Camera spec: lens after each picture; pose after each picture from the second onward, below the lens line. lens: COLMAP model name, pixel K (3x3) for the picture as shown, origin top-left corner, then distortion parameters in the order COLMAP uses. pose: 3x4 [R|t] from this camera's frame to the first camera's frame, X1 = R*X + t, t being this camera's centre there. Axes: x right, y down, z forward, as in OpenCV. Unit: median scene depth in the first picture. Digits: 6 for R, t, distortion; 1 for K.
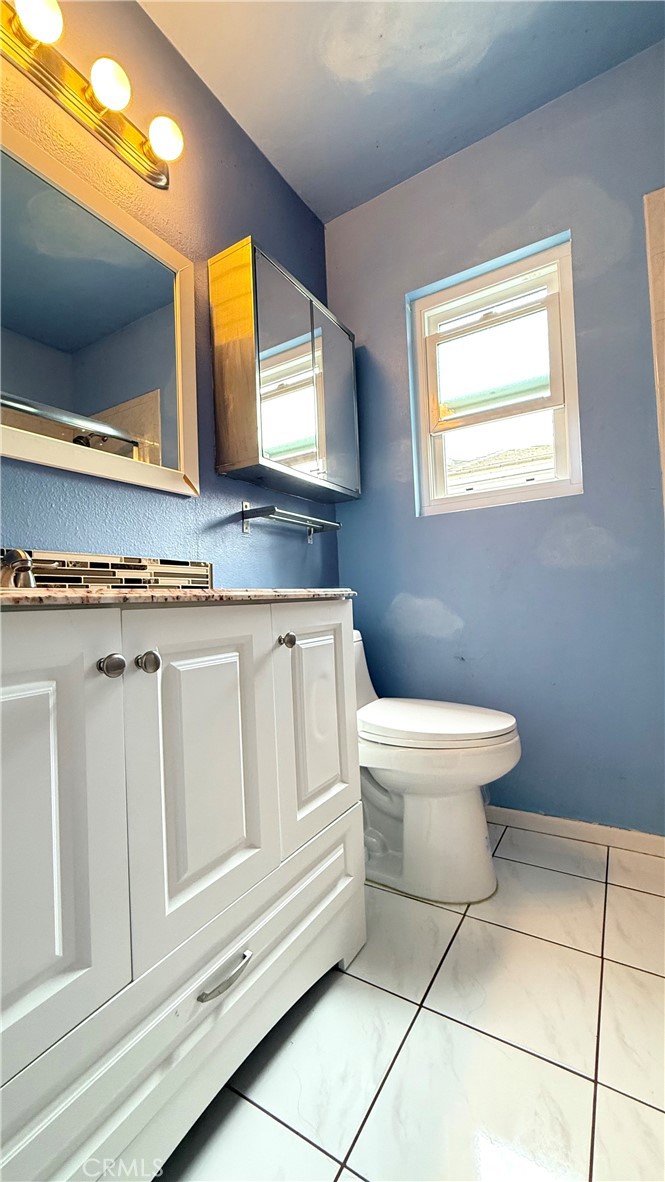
lens RADIAL K [[469.4, 0, 338.0], [0, 469.4, 590.0], [0, 0, 1]] dist [-0.001436, 0.000109]
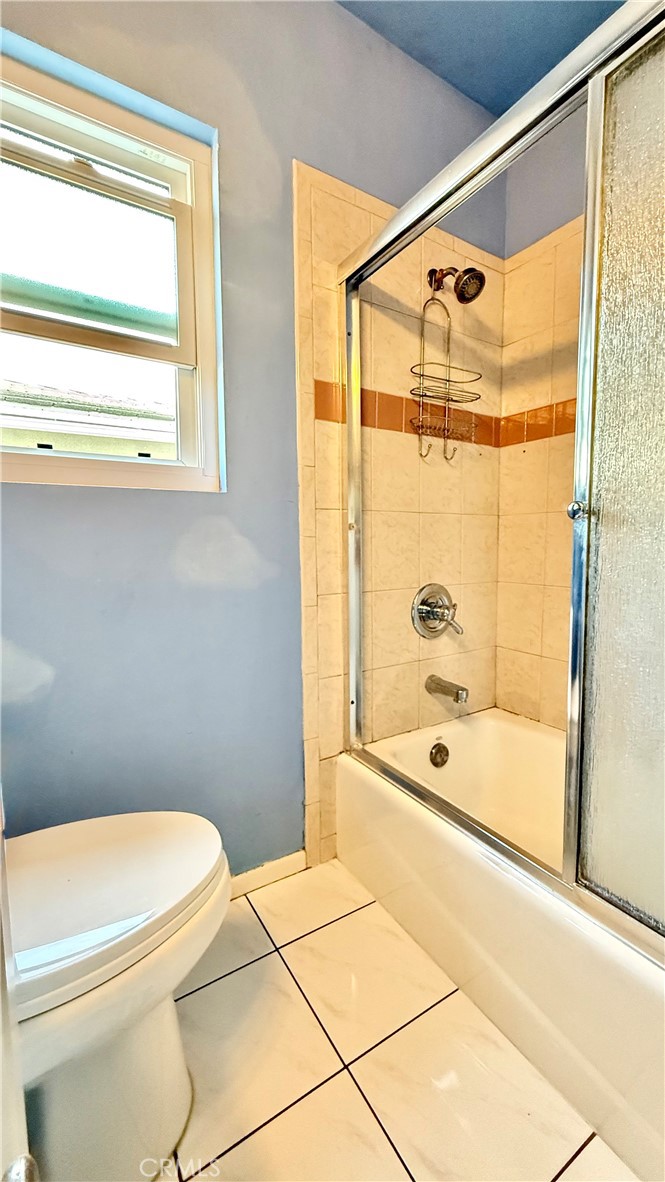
lens RADIAL K [[469.4, 0, 329.0], [0, 469.4, 587.0], [0, 0, 1]] dist [-0.001436, 0.000109]
pose [[0.456509, -0.046680, 0.888493, -0.108284], [-0.033033, 0.997045, 0.069355, -0.096266], [-0.889105, -0.061011, 0.453618, 0.425628]]
